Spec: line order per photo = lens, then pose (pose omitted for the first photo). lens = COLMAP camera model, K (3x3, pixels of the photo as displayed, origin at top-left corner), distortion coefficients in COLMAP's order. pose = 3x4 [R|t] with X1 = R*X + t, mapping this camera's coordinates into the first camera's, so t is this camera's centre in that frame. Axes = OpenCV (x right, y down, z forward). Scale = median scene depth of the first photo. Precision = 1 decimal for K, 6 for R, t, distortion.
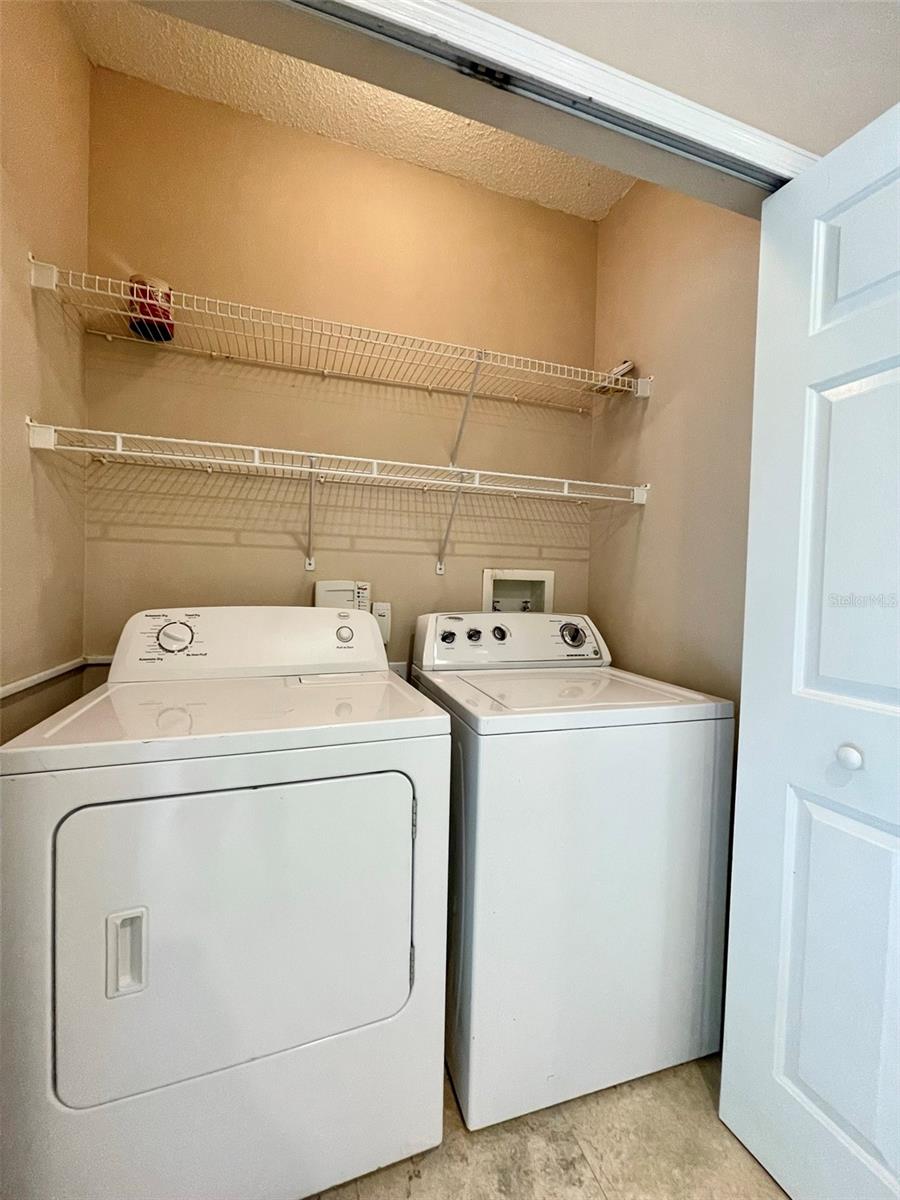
lens RADIAL K [[485.0, 0, 446.1], [0, 485.0, 596.7], [0, 0, 1]] dist [-0.004655, 0.001050]
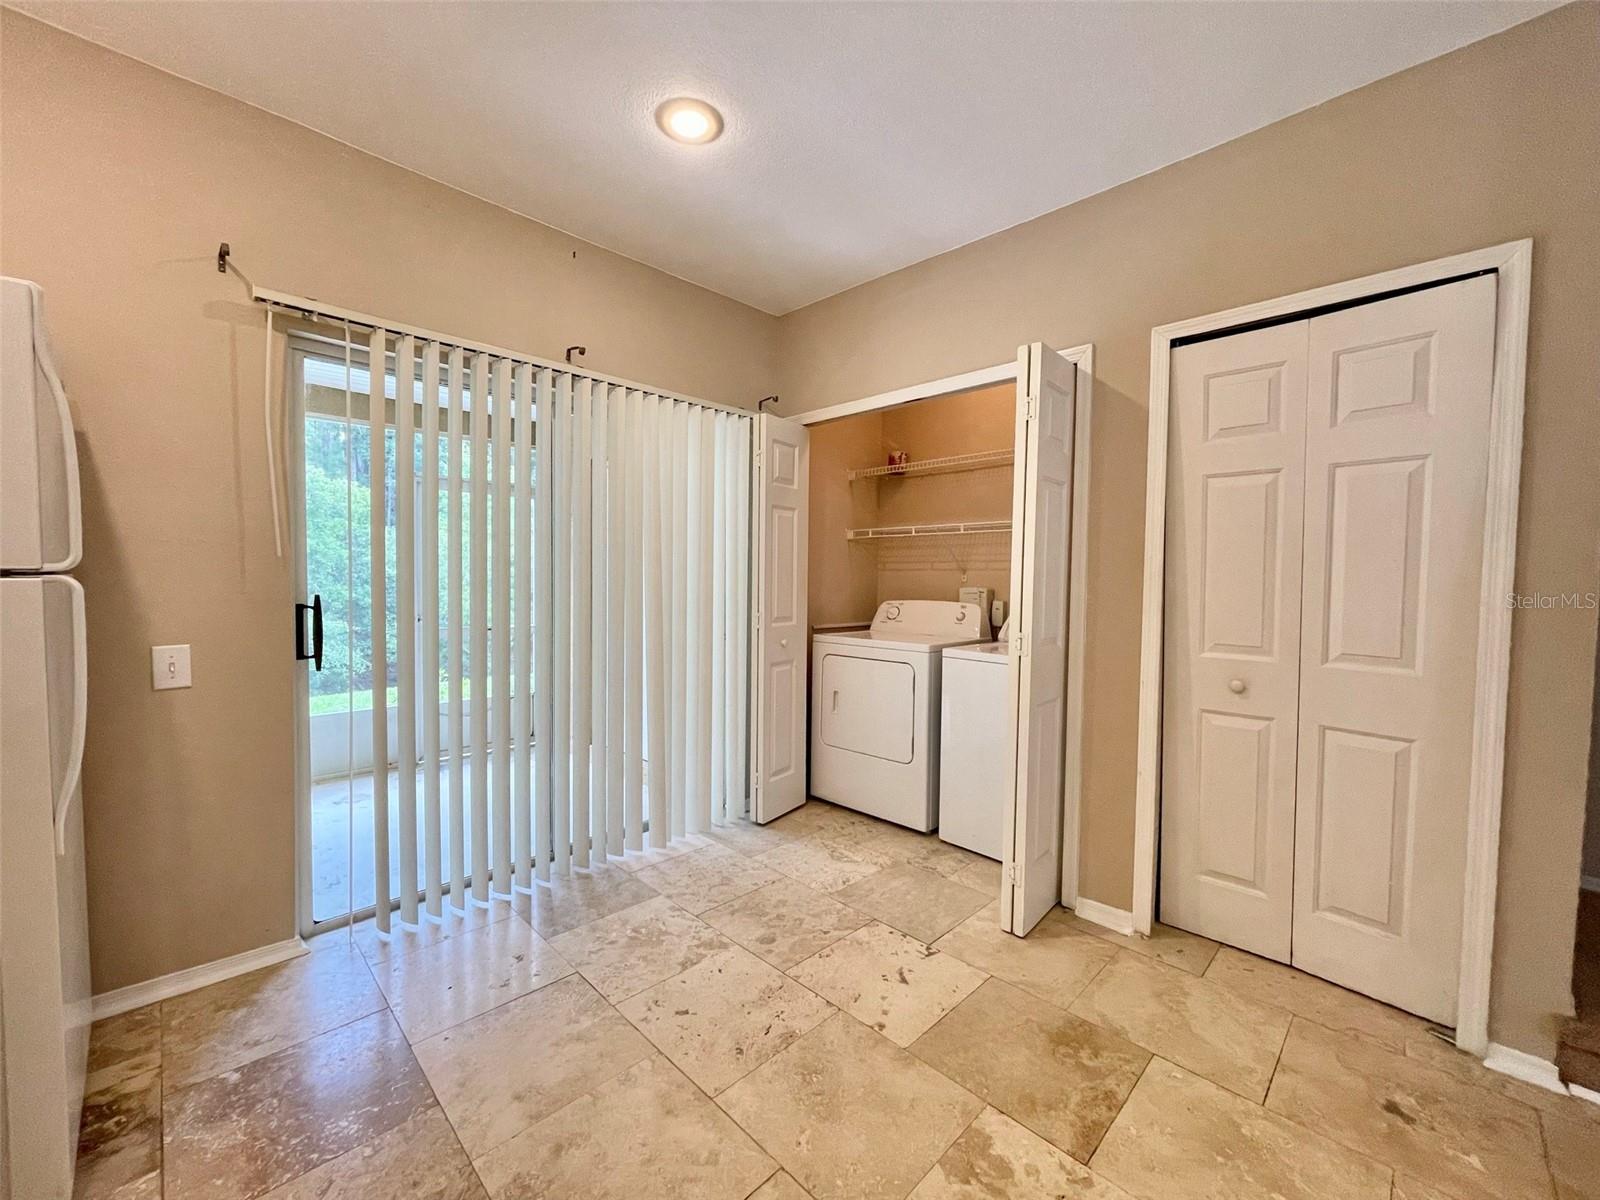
lens RADIAL K [[646.7, 0, 799.3], [0, 646.7, 603.7], [0, 0, 1]] dist [-0.004655, 0.001050]
pose [[0.450006, 0.013508, -0.892923, 1.689960], [-0.029663, 0.999560, 0.000172, 0.046154], [0.892533, 0.026409, 0.450209, -0.648289]]
